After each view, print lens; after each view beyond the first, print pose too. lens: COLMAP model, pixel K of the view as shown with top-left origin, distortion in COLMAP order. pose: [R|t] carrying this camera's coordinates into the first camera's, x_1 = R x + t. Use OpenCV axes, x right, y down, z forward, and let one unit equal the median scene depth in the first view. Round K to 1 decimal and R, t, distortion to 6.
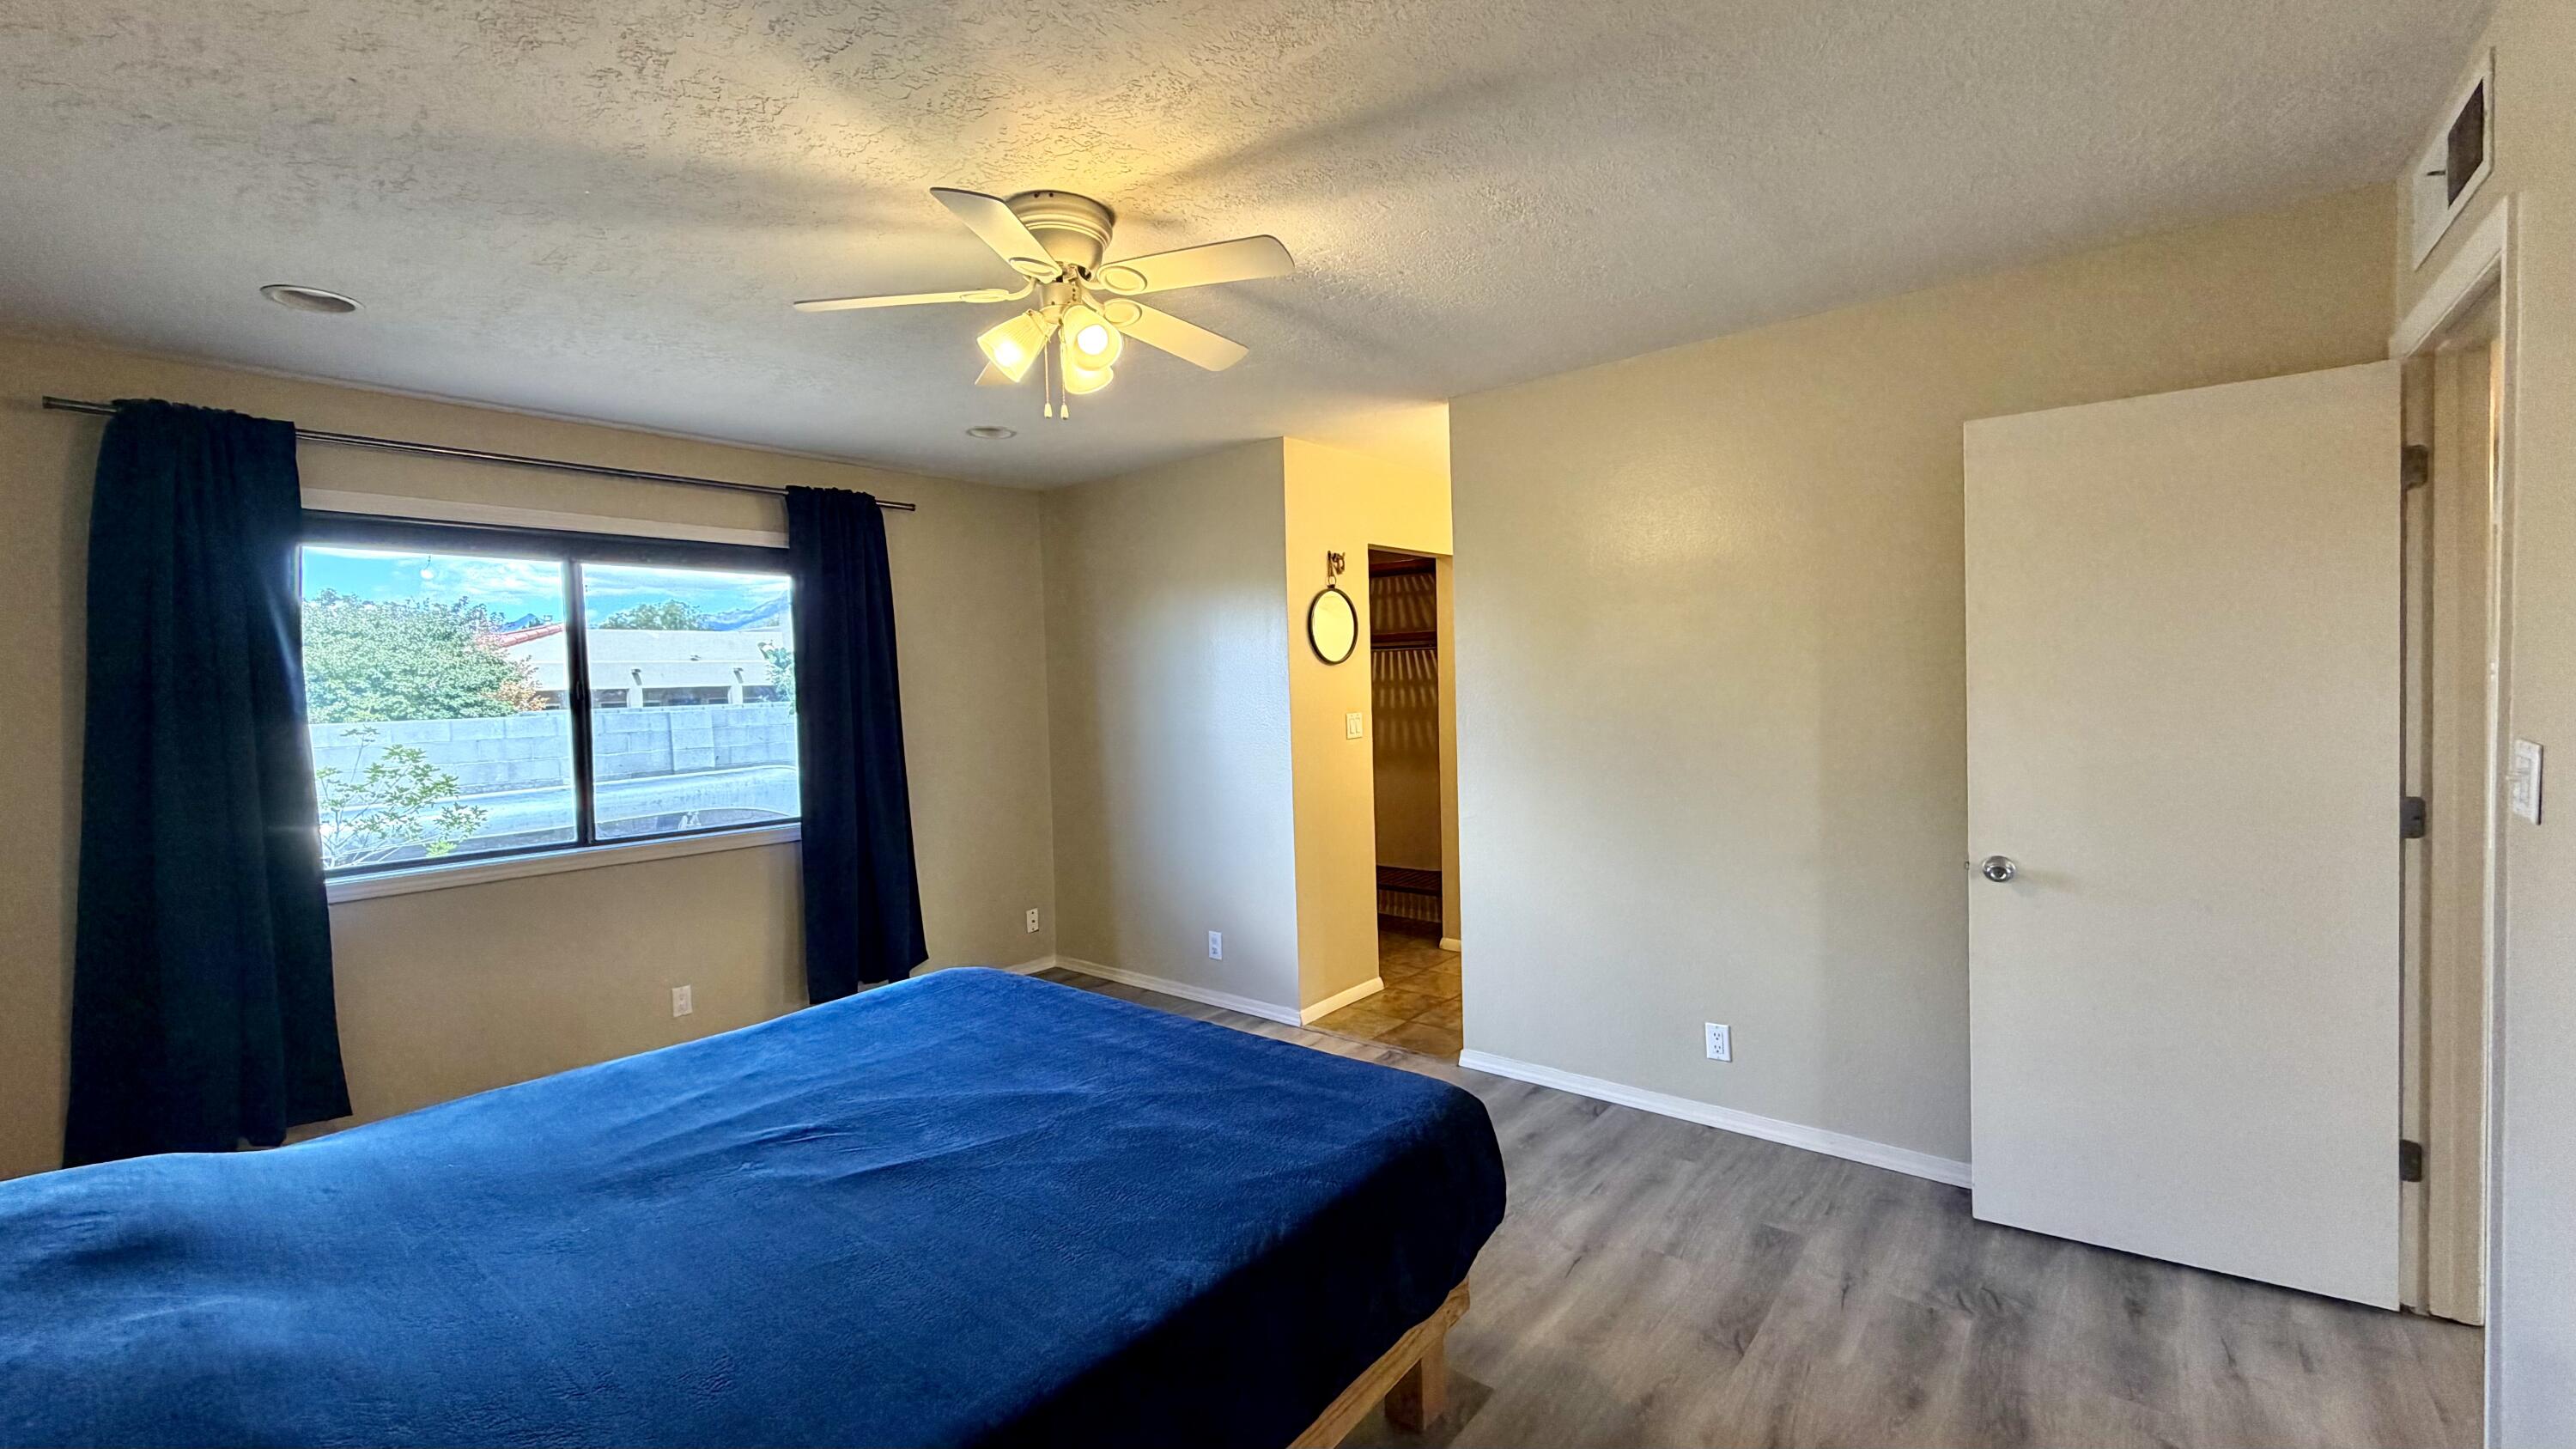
lens RADIAL K [[1021.3, 0, 1288.0], [0, 1021.3, 724.5], [0, 0, 1]] dist [-0.001379, -0.000110]
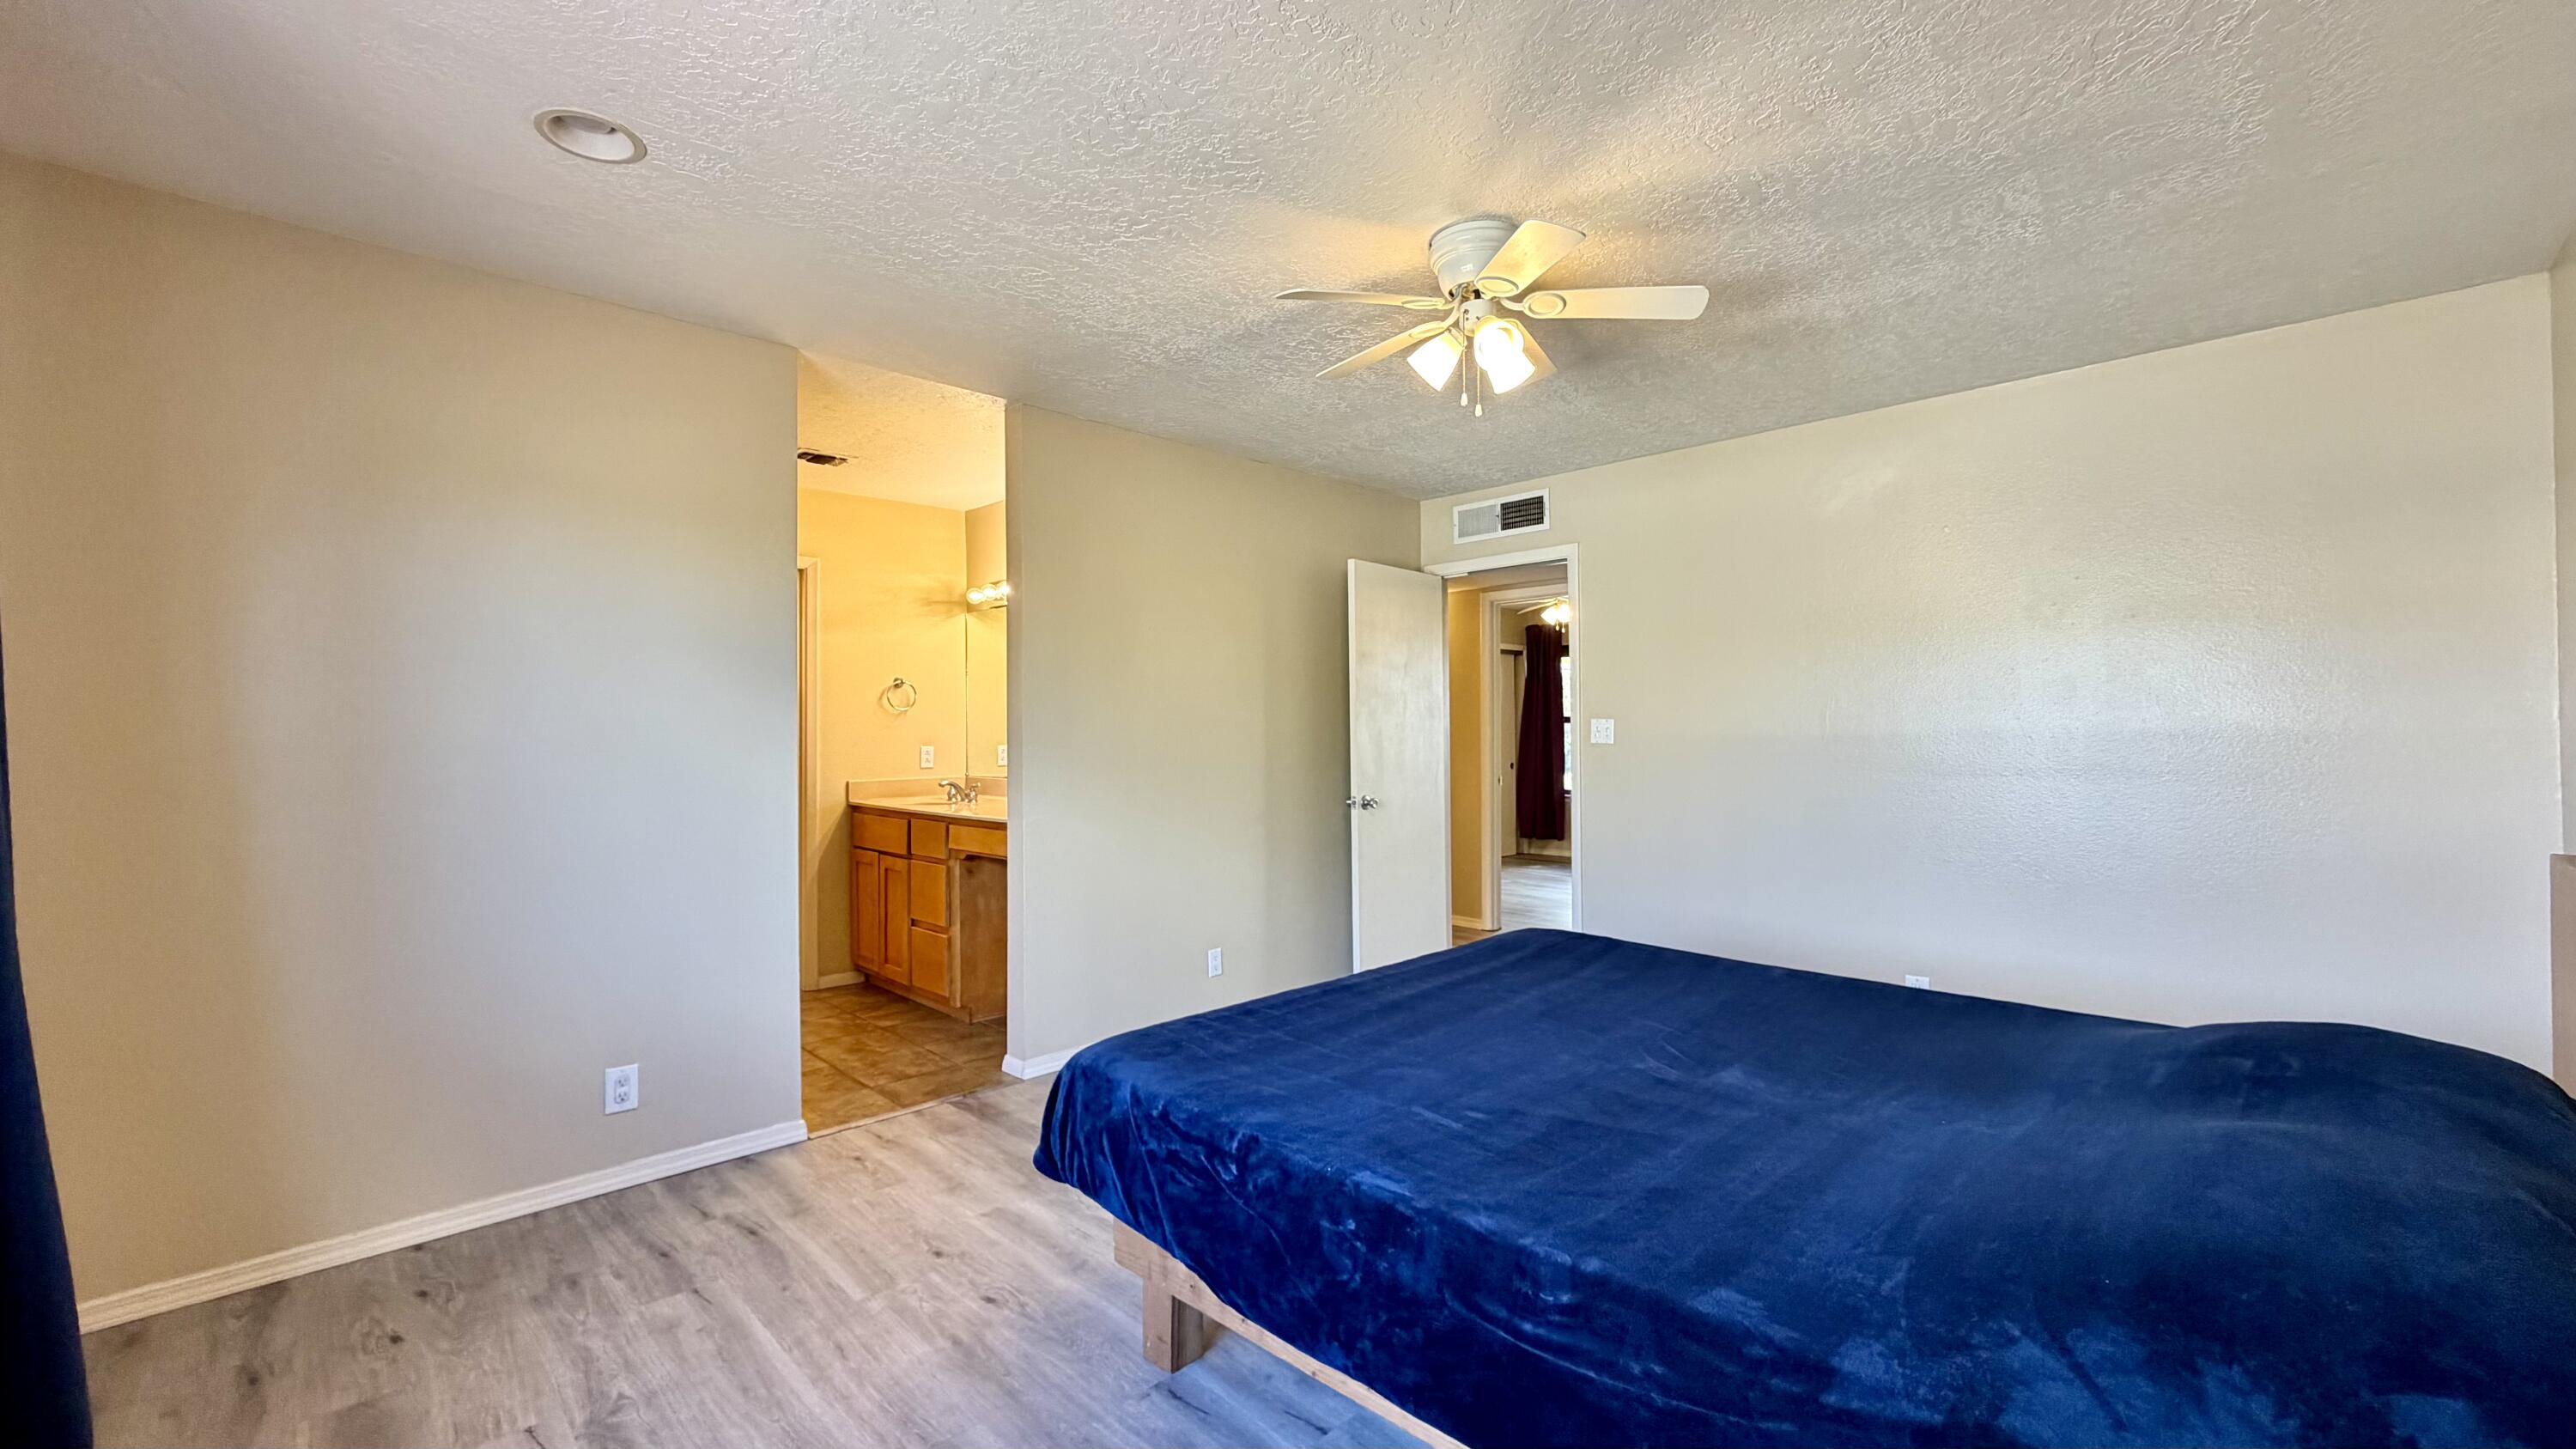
lens RADIAL K [[1022.6, 0, 1288.0], [0, 1022.6, 724.5], [0, 0, 1]] dist [0.000895, -0.000122]
pose [[0.101326, 0.031716, 0.994348, -0.751677], [0.036667, 0.998694, -0.035591, 0.039897], [-0.994177, 0.040066, 0.100031, 0.617150]]
